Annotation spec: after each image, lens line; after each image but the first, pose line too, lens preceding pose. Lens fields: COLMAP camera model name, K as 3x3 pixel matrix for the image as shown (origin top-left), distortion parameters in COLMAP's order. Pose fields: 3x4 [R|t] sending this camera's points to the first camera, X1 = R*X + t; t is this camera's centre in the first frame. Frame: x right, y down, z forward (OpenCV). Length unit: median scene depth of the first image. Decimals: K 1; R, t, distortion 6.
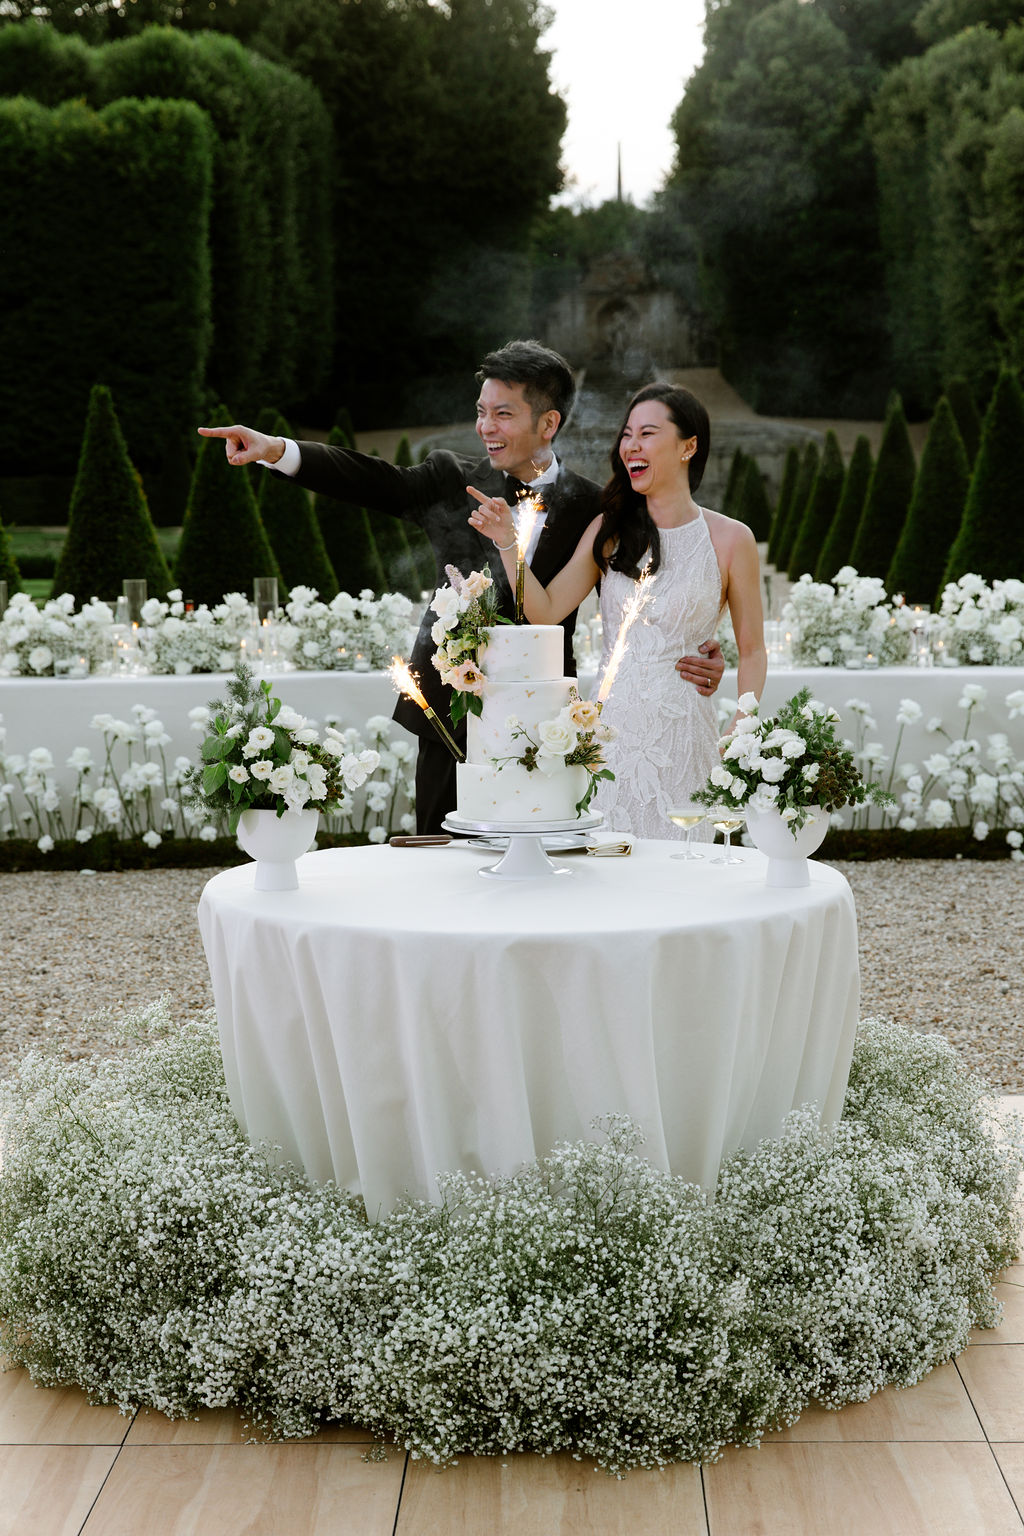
lens RADIAL K [[2659.5, 0, 519.7], [0, 2659.5, 769.3], [0, 0, 1]] dist [0.023687, 0.000000]
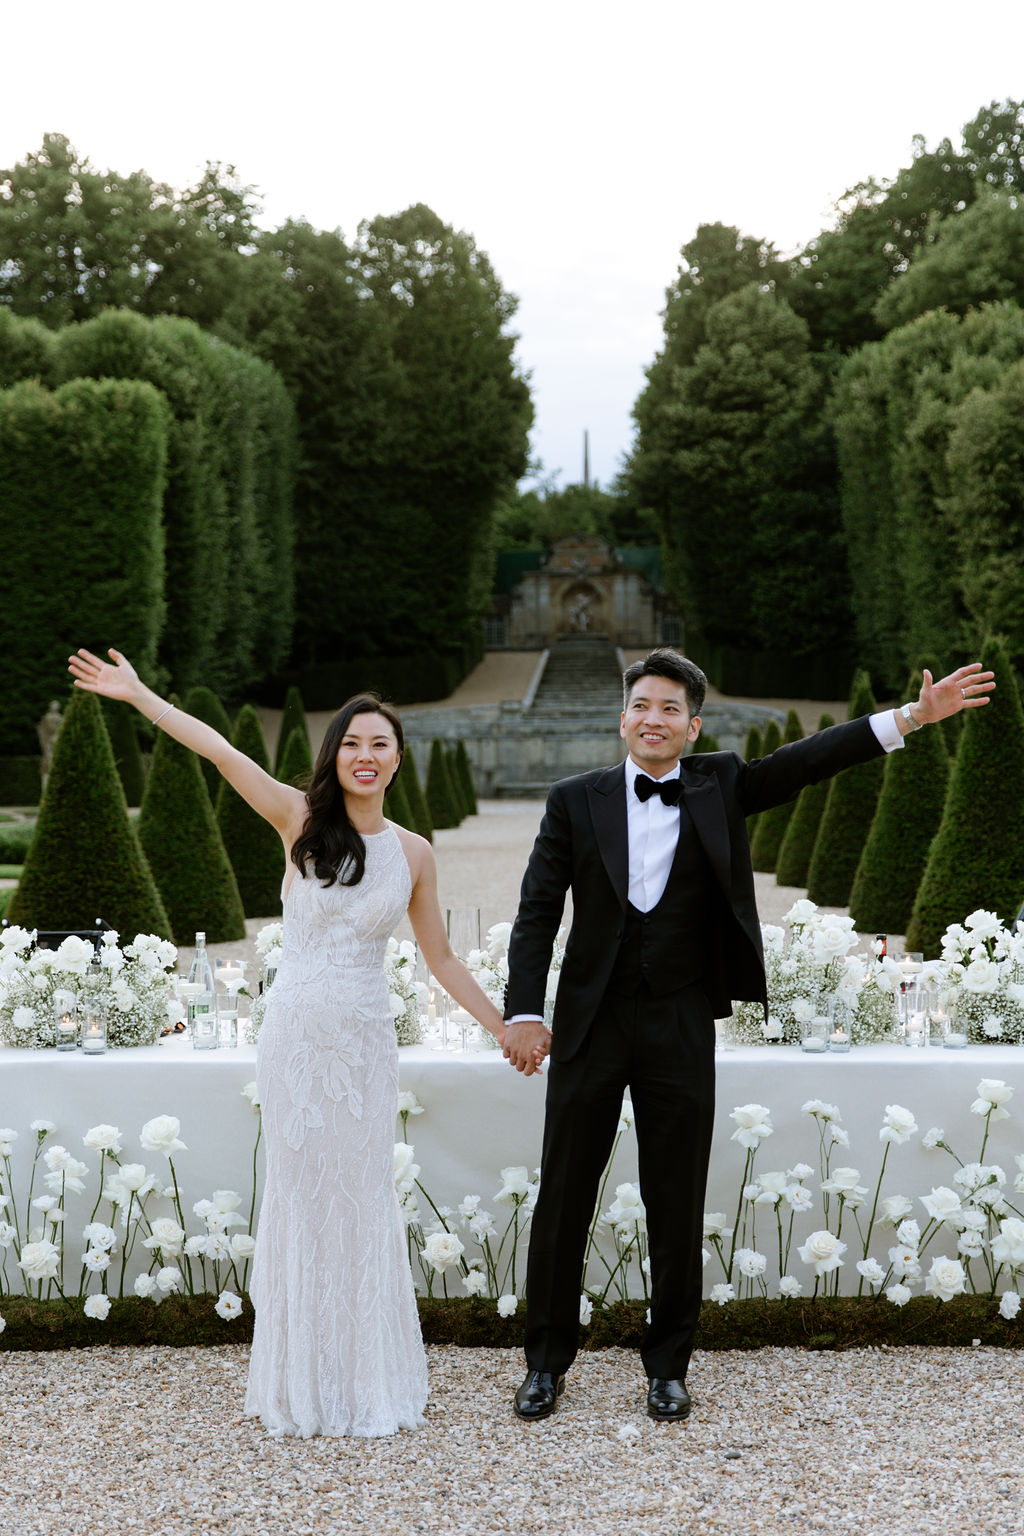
lens RADIAL K [[2239.7, 0, 505.5], [0, 2239.7, 771.1], [0, 0, 1]] dist [0.011687, 0.000000]
pose [[0.999867, 0.001597, -0.016217, 0.024136], [-0.003223, 0.994904, -0.100778, -0.022031], [0.015974, 0.100817, 0.994777, 0.182332]]
